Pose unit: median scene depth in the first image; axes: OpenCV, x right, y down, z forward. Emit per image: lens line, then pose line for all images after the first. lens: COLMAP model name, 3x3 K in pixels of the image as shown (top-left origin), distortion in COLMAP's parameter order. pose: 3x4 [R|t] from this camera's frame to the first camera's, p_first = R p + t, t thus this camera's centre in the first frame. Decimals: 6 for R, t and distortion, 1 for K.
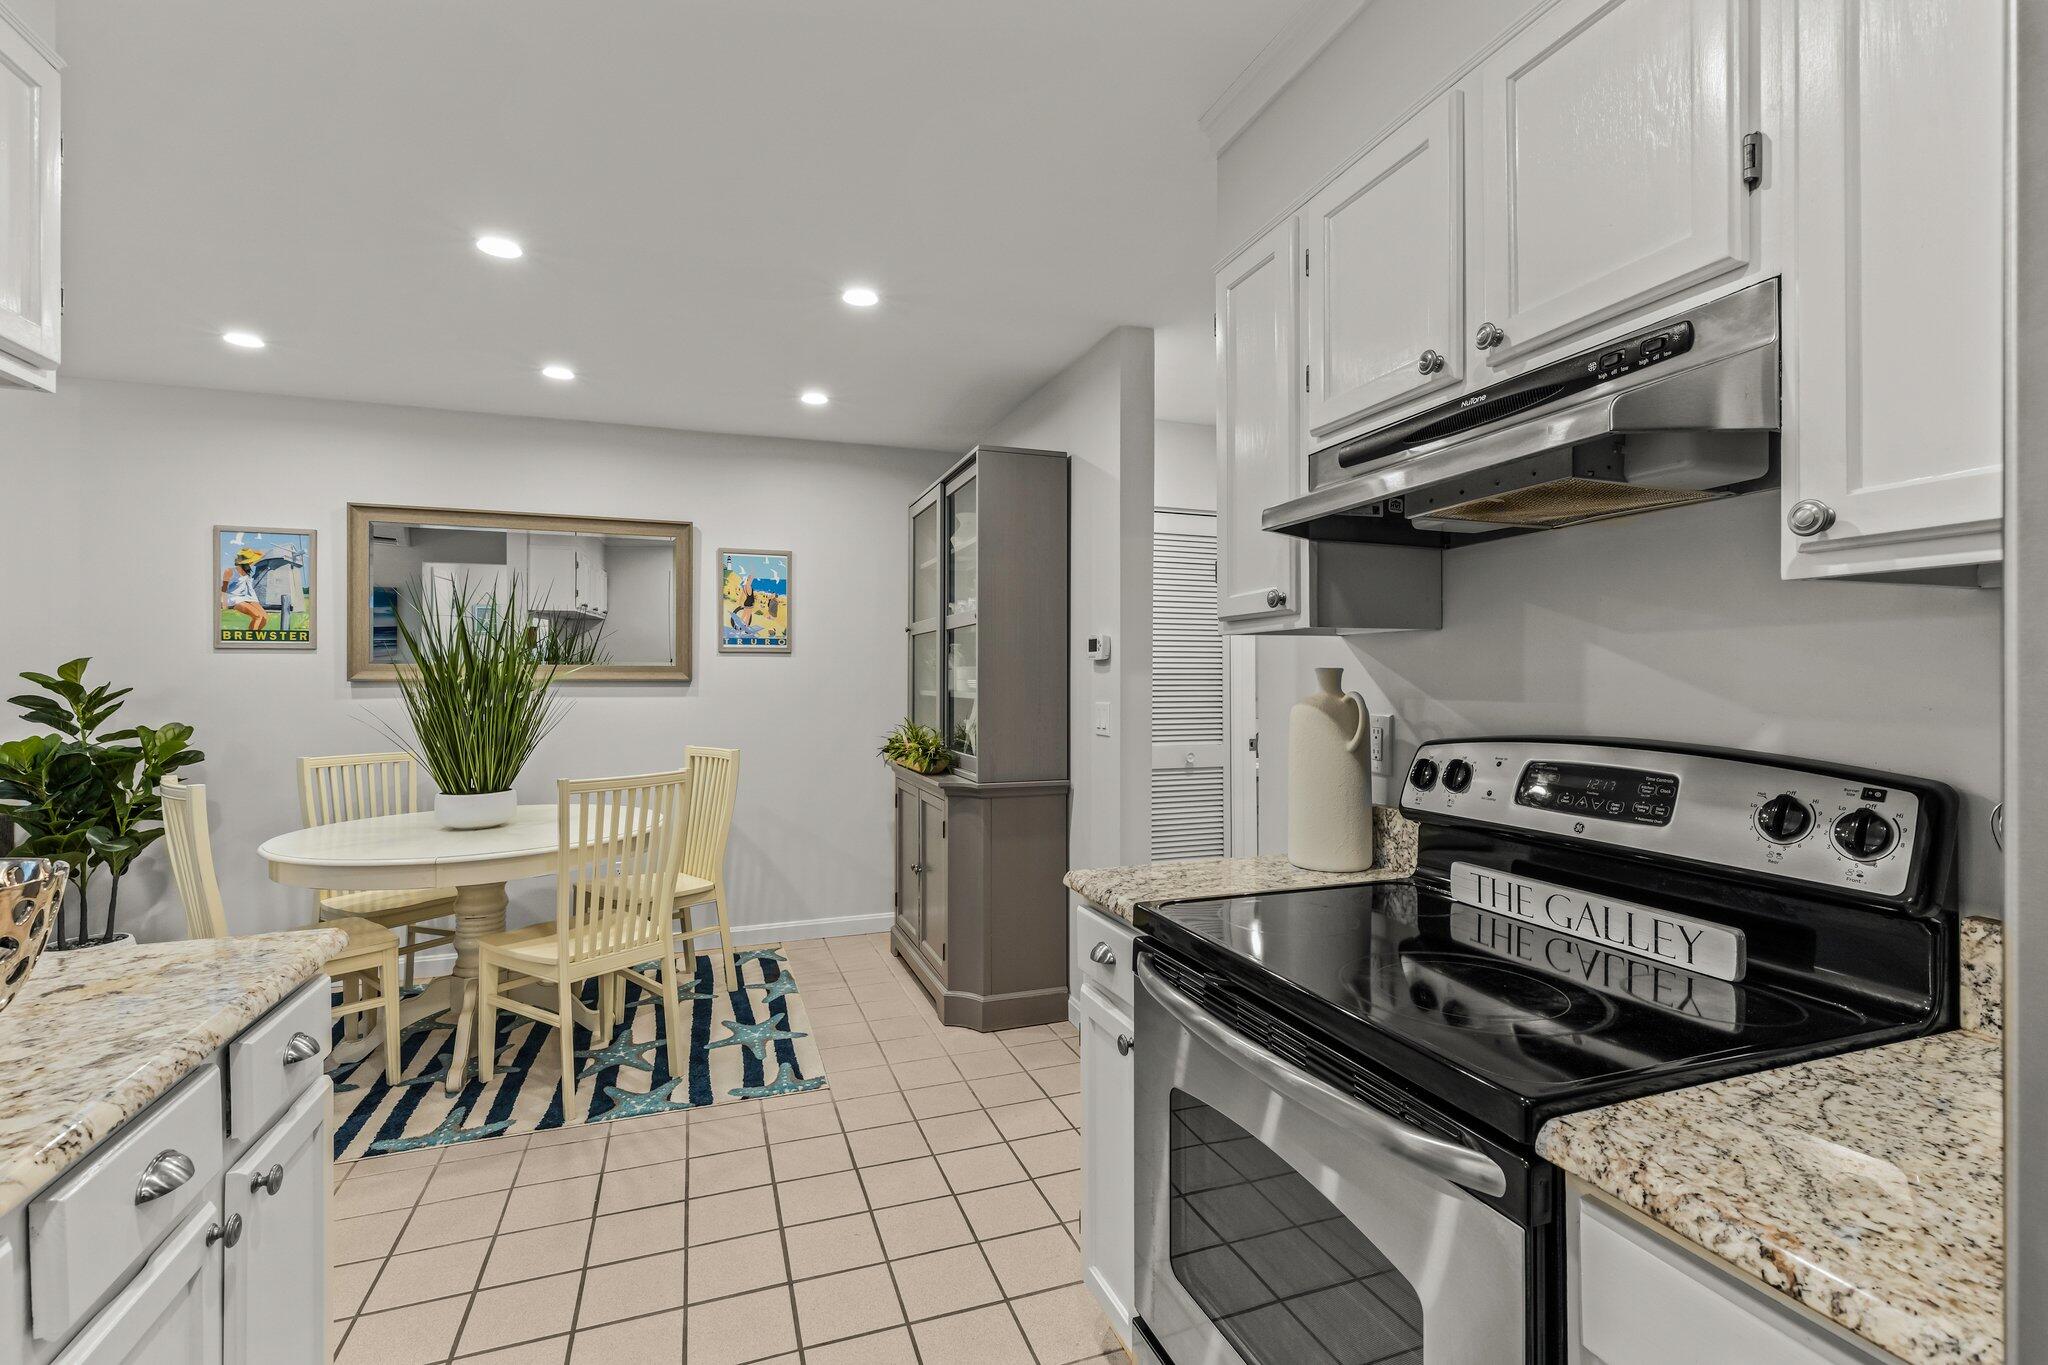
lens RADIAL K [[934.2, 0, 1033.1], [0, 934.2, 670.4], [0, 0, 1]] dist [-0.000711, -0.000264]
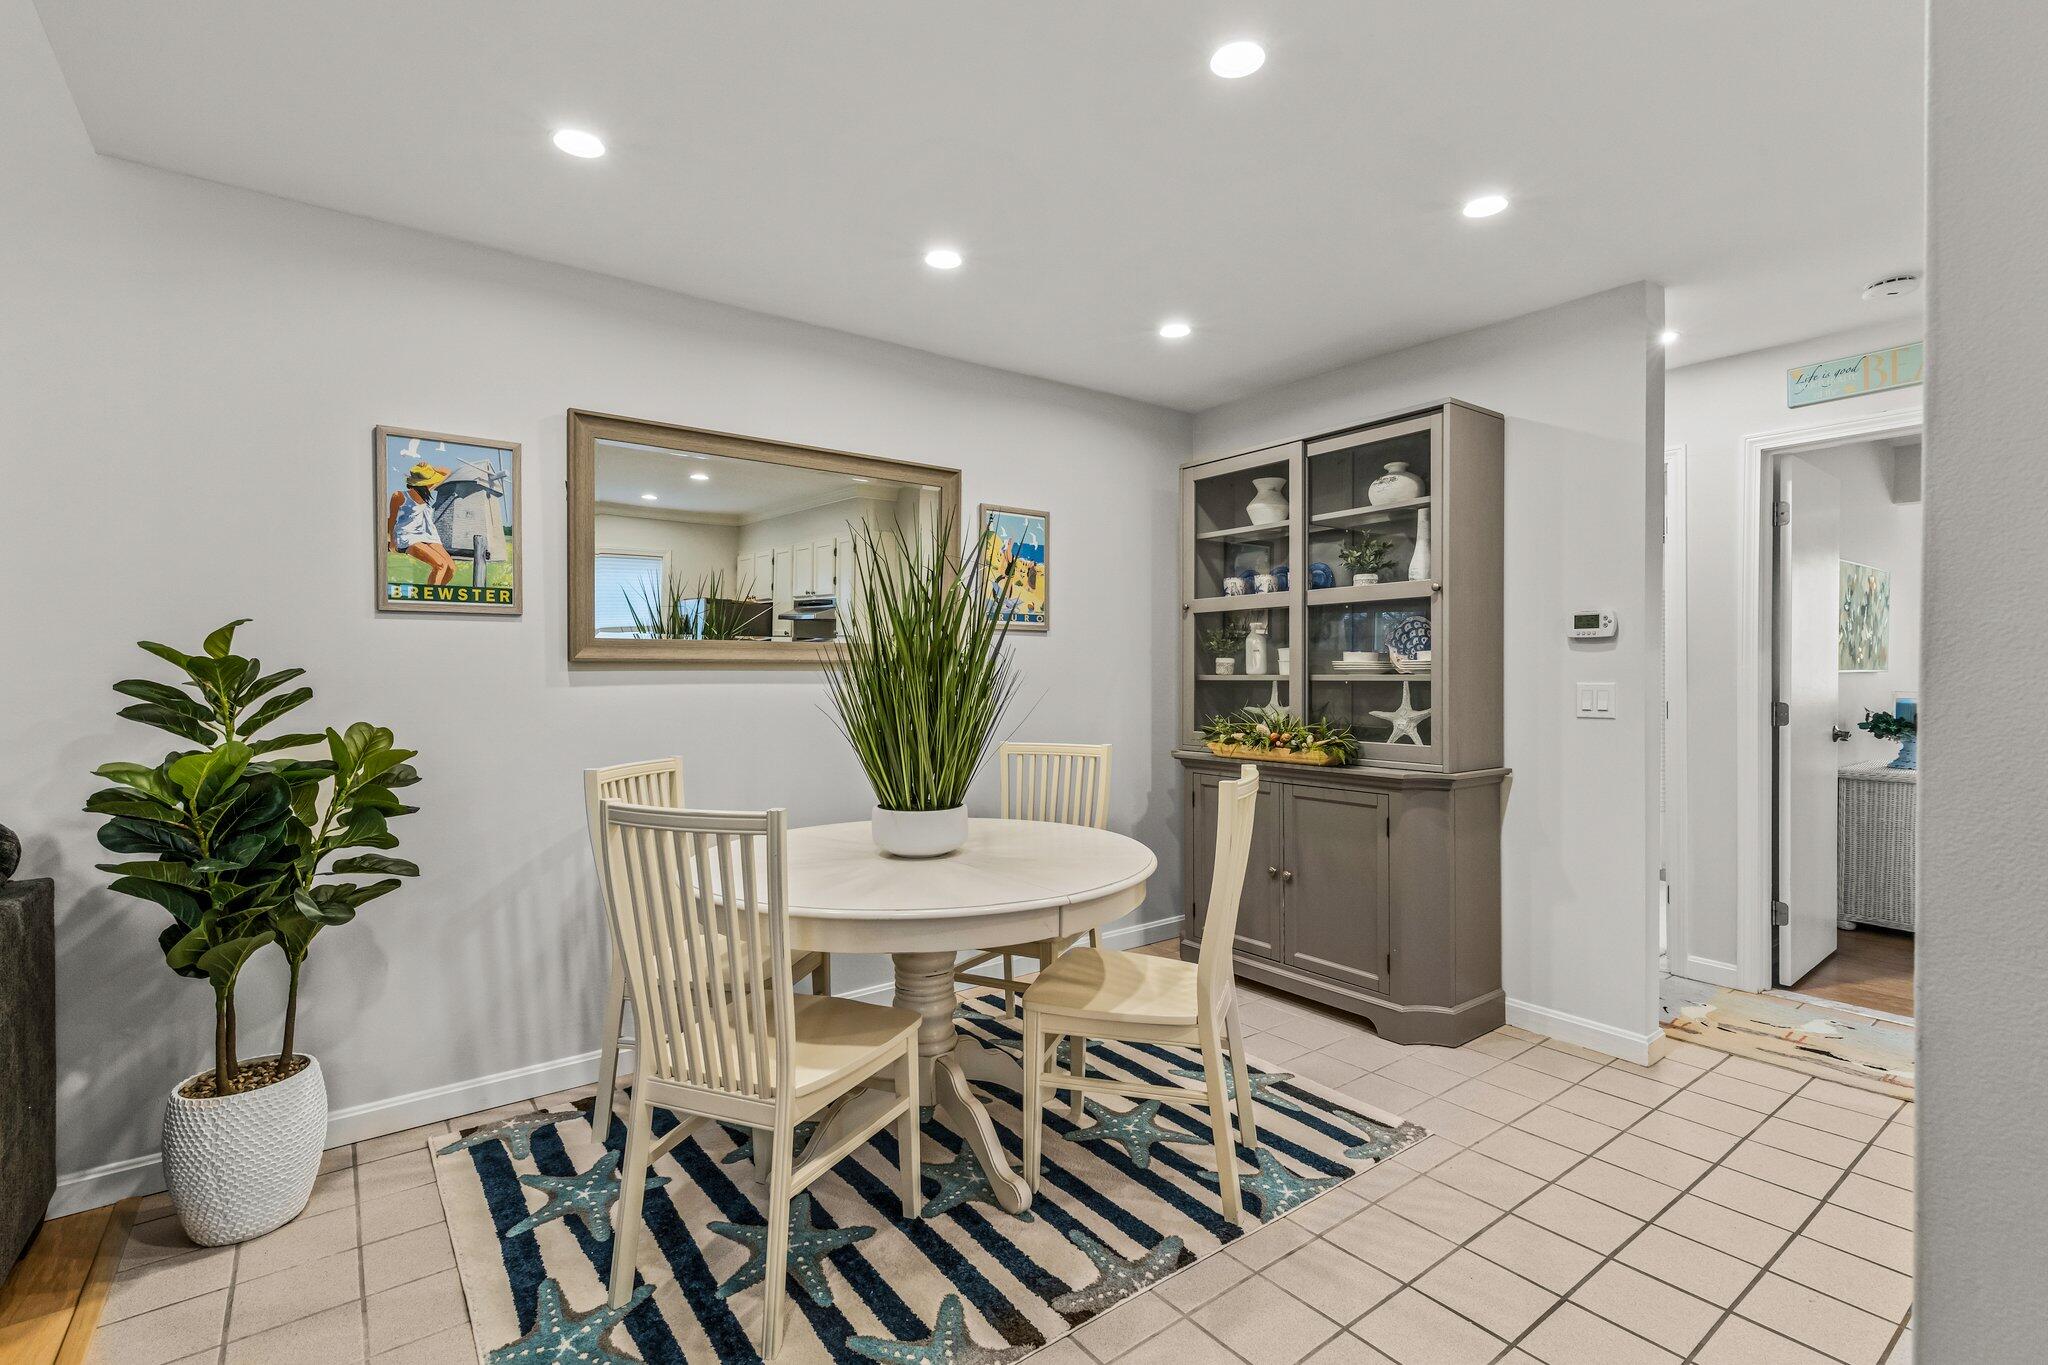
lens RADIAL K [[938.2, 0, 1037.8], [0, 938.2, 682.3], [0, 0, 1]] dist [0.011251, 0.000158]
pose [[0.957029, -0.003976, 0.289965, -0.620252], [-0.000832, 0.999864, 0.016455, 0.015872], [-0.289991, -0.015989, 0.956896, 0.219933]]
